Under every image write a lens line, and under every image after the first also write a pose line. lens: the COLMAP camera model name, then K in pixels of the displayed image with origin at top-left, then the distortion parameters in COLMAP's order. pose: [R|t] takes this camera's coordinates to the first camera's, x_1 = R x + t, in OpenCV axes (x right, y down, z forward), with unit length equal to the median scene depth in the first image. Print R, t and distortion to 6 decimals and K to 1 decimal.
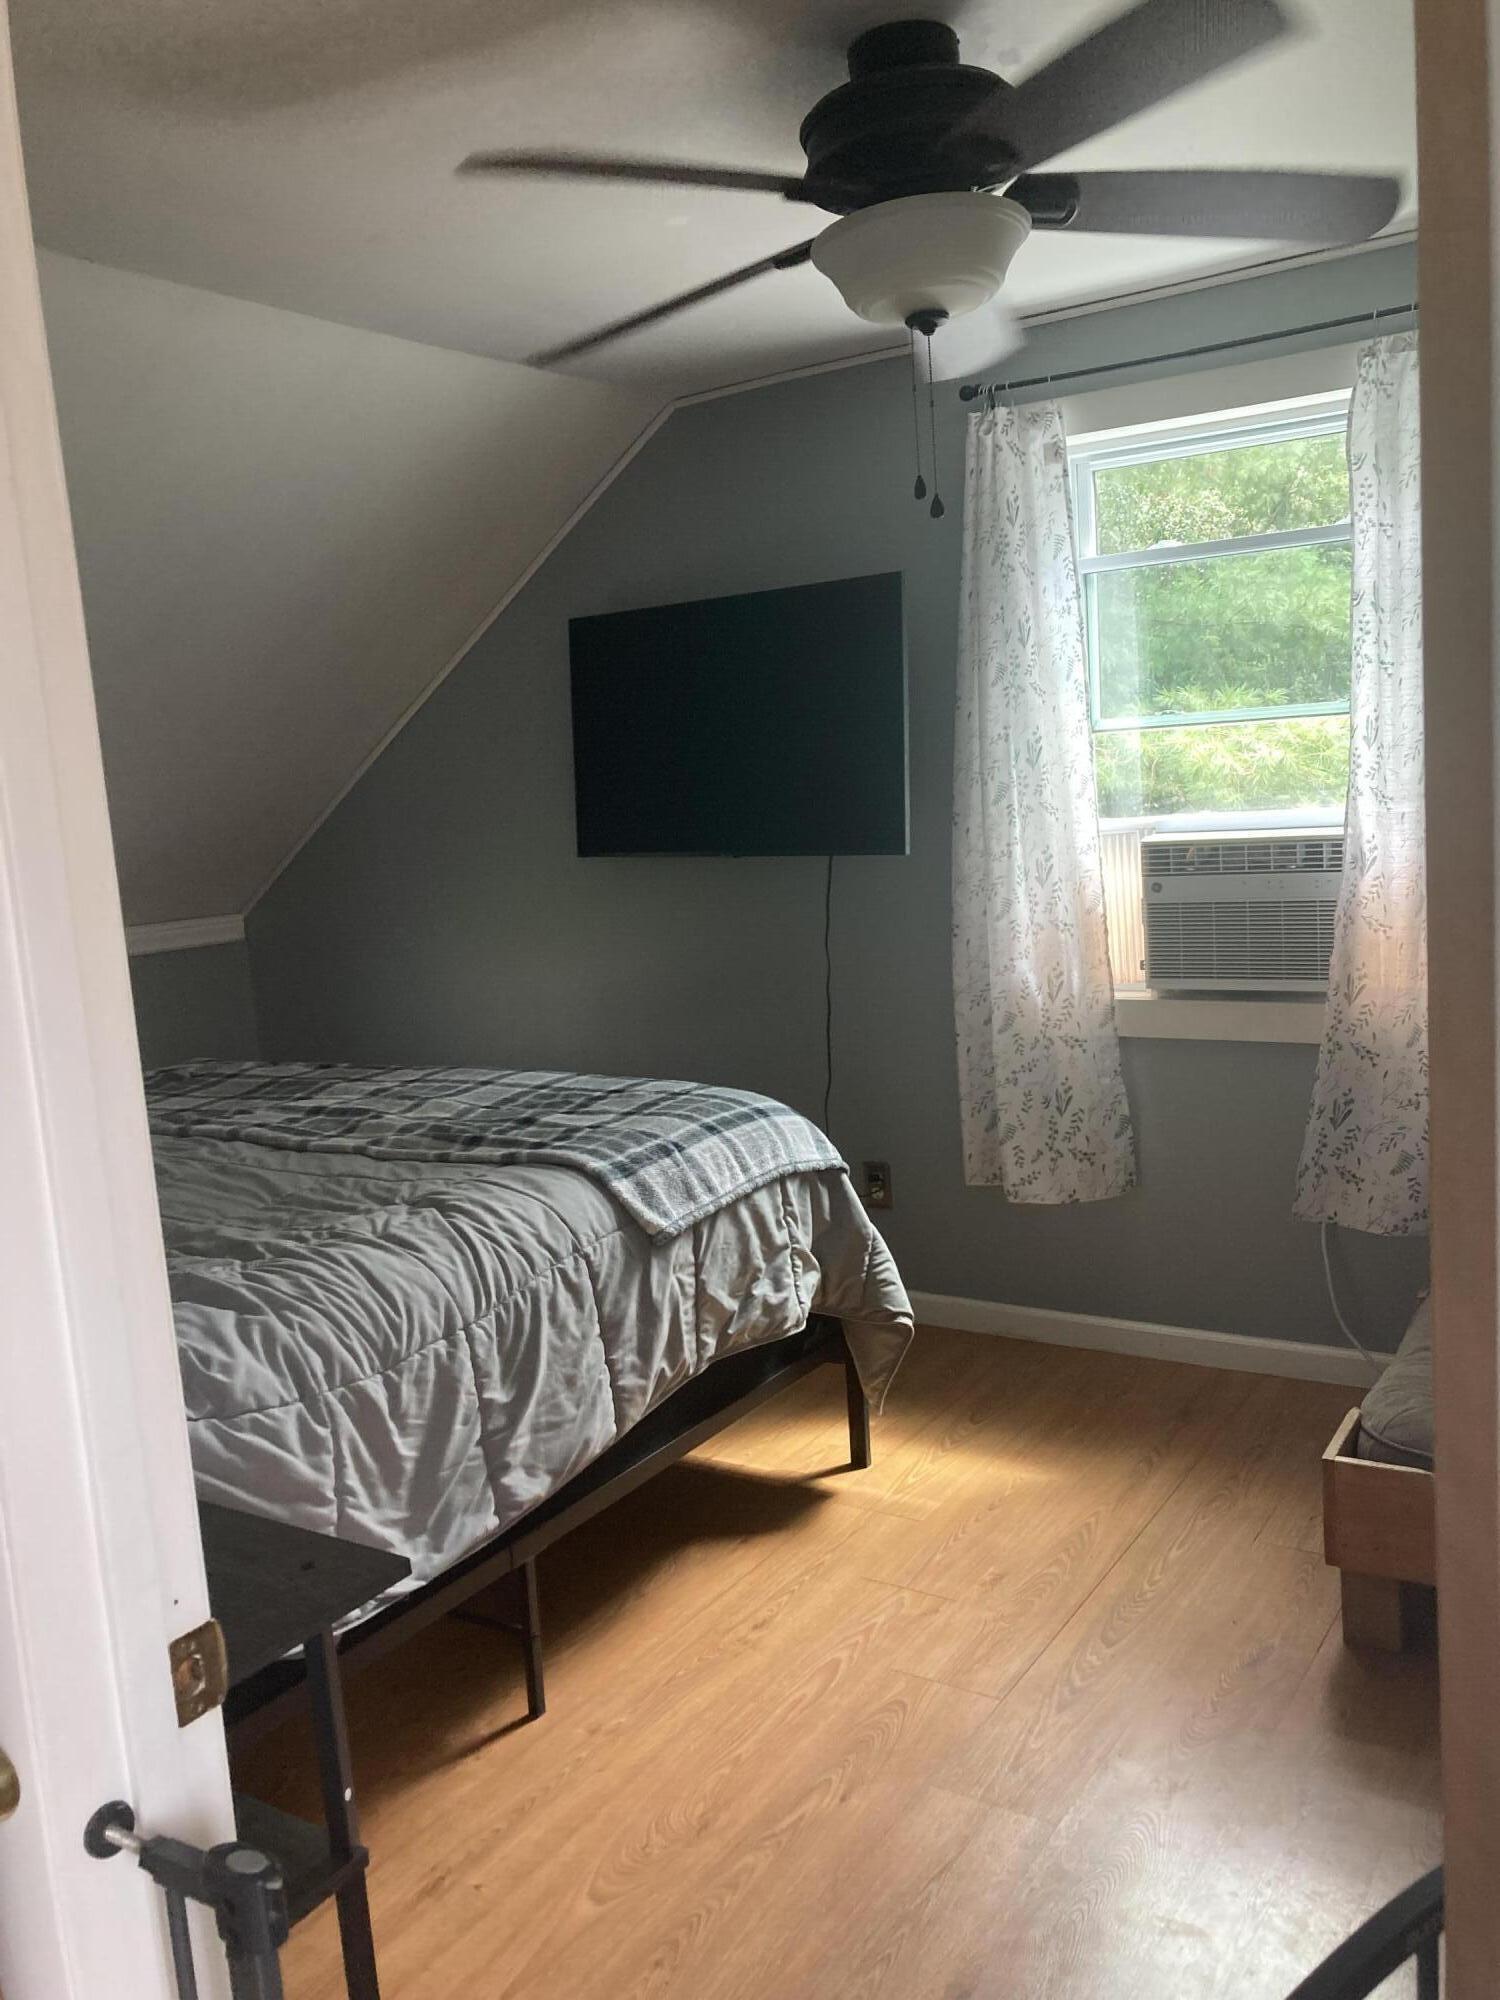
lens RADIAL K [[1655.8, 0, 750.0], [0, 1655.8, 1000.0], [0, 0, 1]] dist [0.093578, -0.360153]
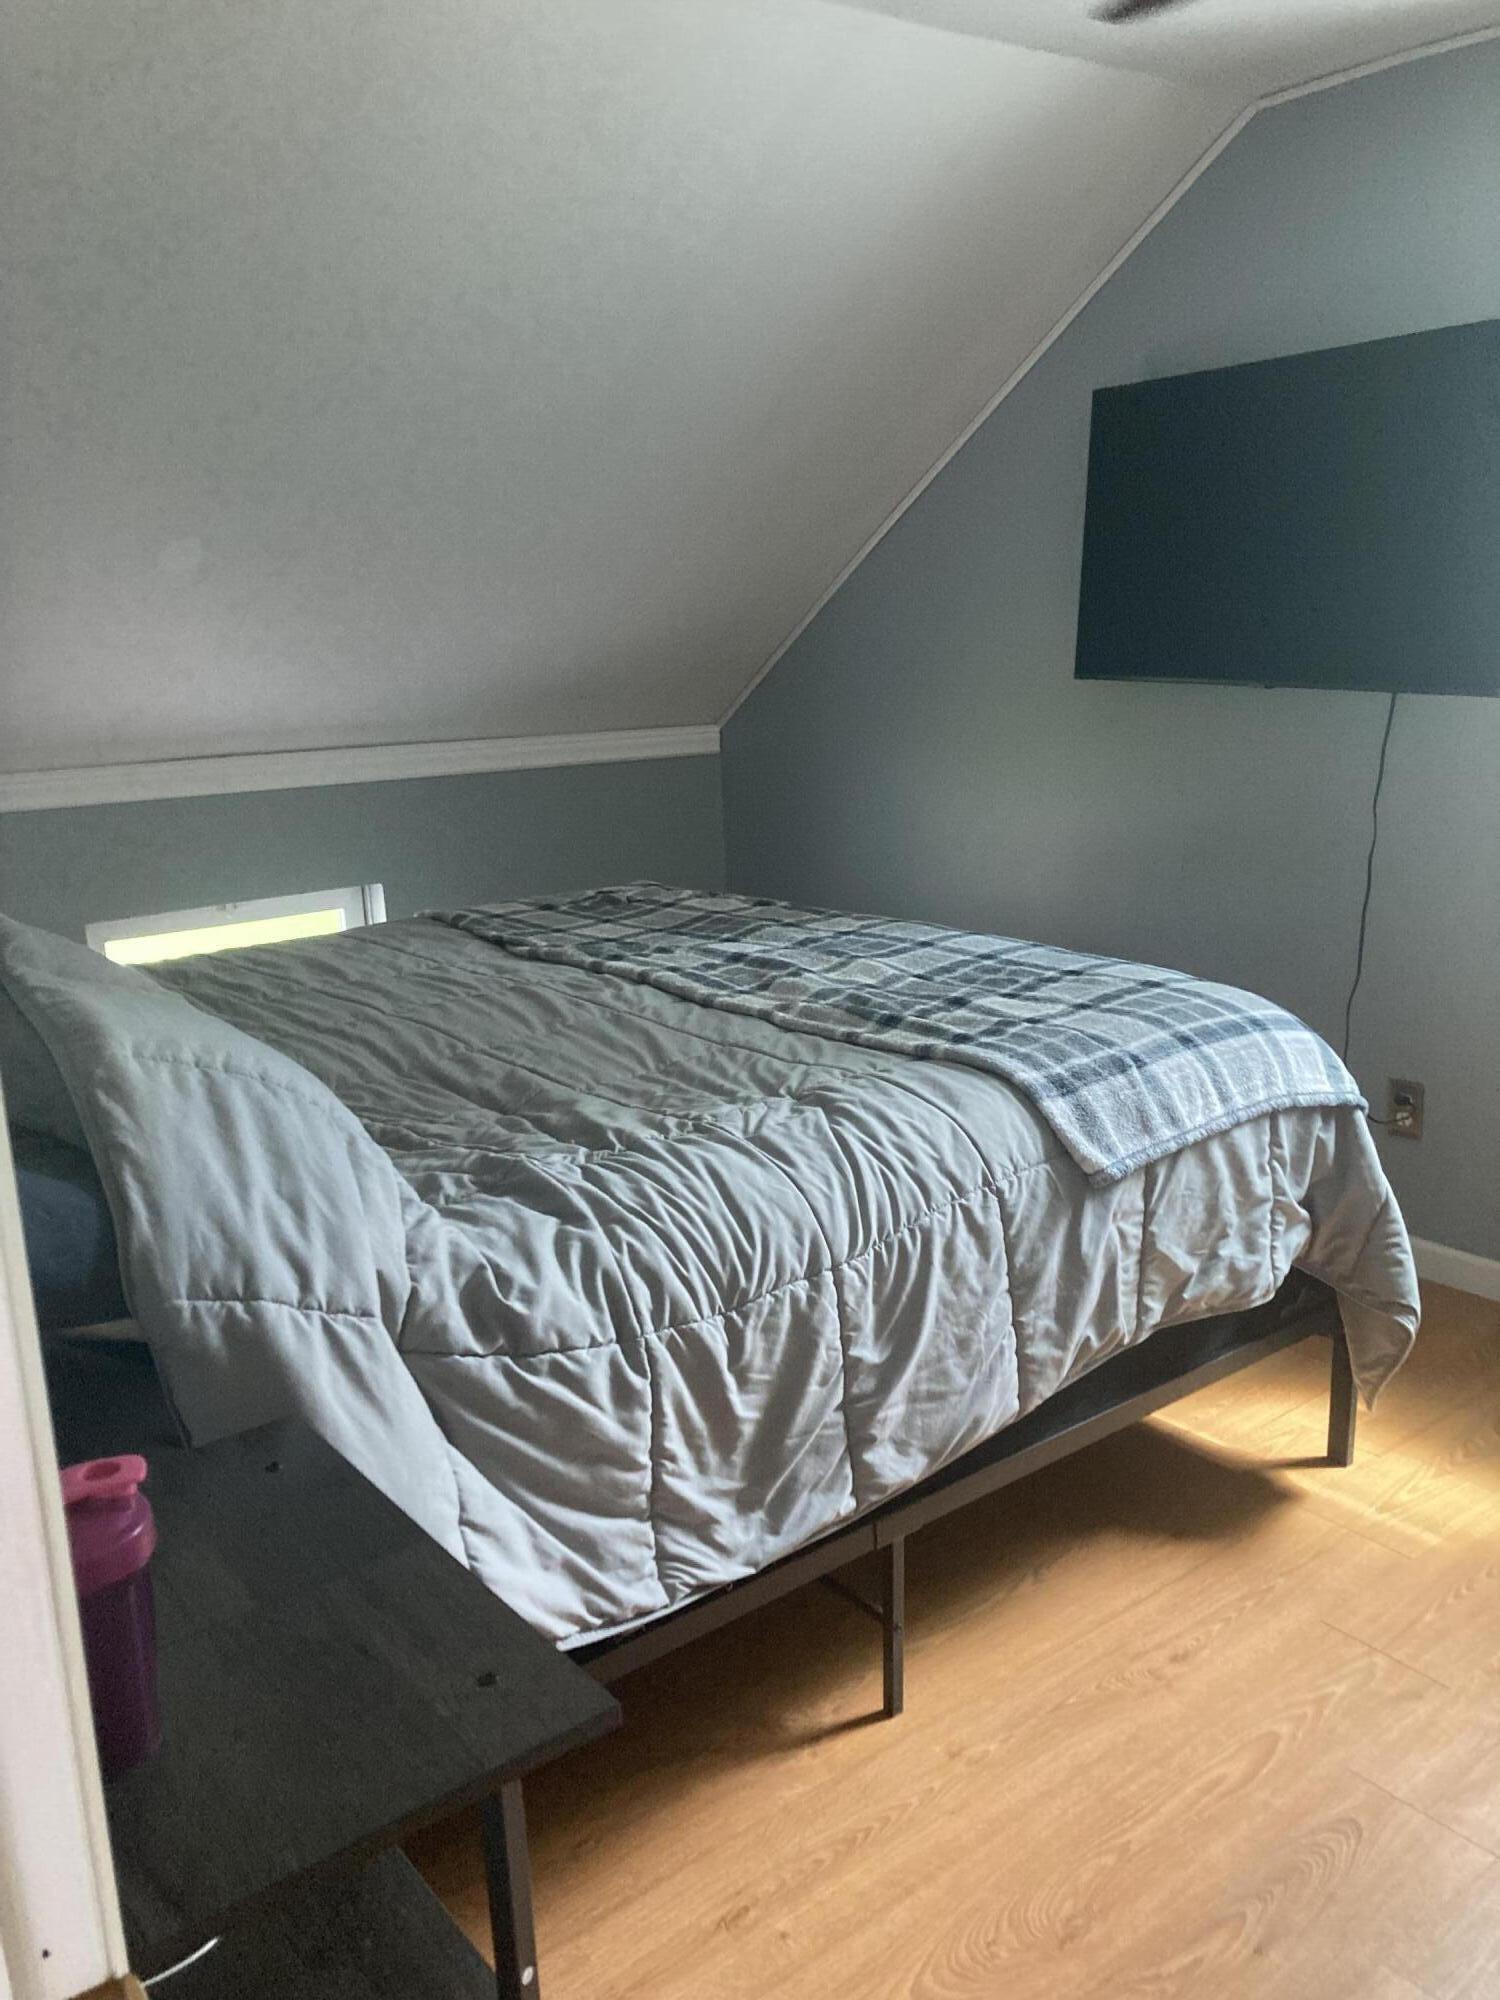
lens RADIAL K [[1605.6, 0, 715.9], [0, 1605.6, 1028.8], [0, 0, 1]] dist [0.011996, -0.008483]
pose [[0.941498, 0.109368, -0.318779, 0.009326], [-0.066339, 0.987516, 0.142872, -0.022082], [0.330424, -0.113366, 0.936999, 0.228413]]
